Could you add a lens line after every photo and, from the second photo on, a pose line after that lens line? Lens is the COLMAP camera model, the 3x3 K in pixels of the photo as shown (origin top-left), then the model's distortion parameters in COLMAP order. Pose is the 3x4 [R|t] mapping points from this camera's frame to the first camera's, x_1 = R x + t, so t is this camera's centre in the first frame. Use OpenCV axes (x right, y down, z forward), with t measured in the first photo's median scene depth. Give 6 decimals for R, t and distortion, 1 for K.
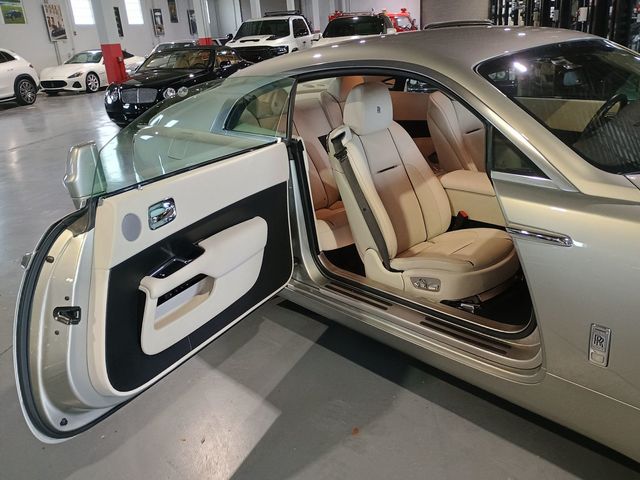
lens RADIAL K [[569.9, 0, 318.2], [0, 569.9, 246.0], [0, 0, 1]] dist [0.045910, -0.014962]
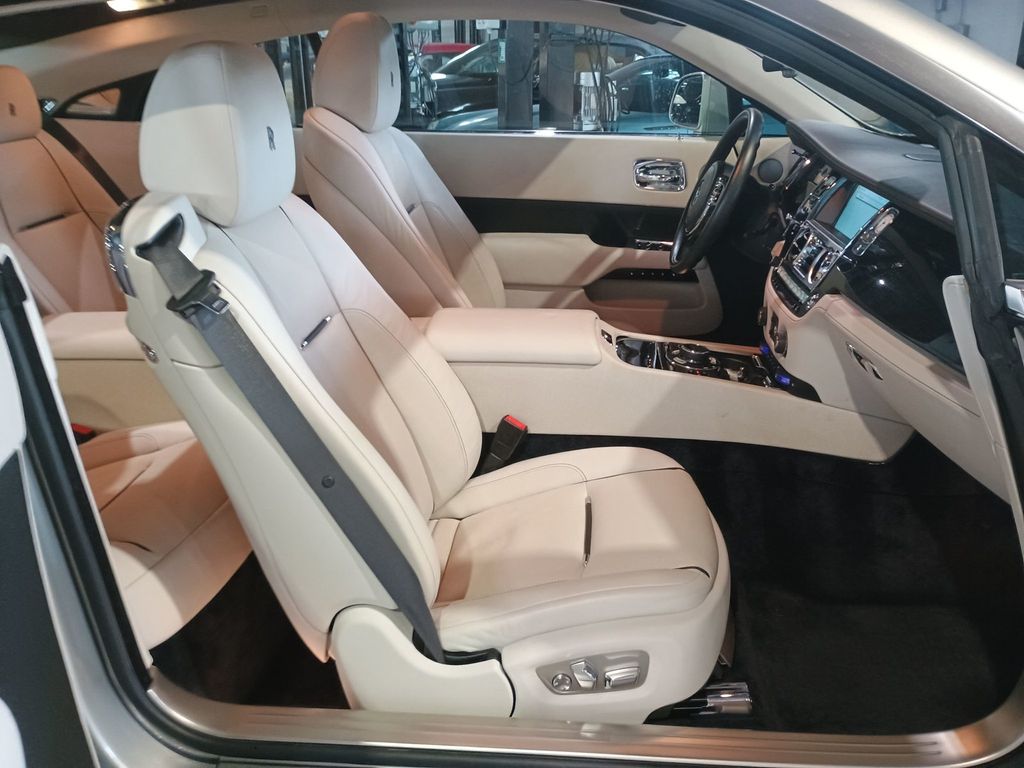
lens RADIAL K [[891.1, 0, 519.0], [0, 891.1, 385.1], [0, 0, 1]] dist [0.064059, -0.074872]
pose [[0.747901, -0.171927, 0.641159, -0.111953], [0.197564, 0.979759, 0.032267, -0.097893], [-0.633729, 0.102538, 0.766729, 0.548440]]
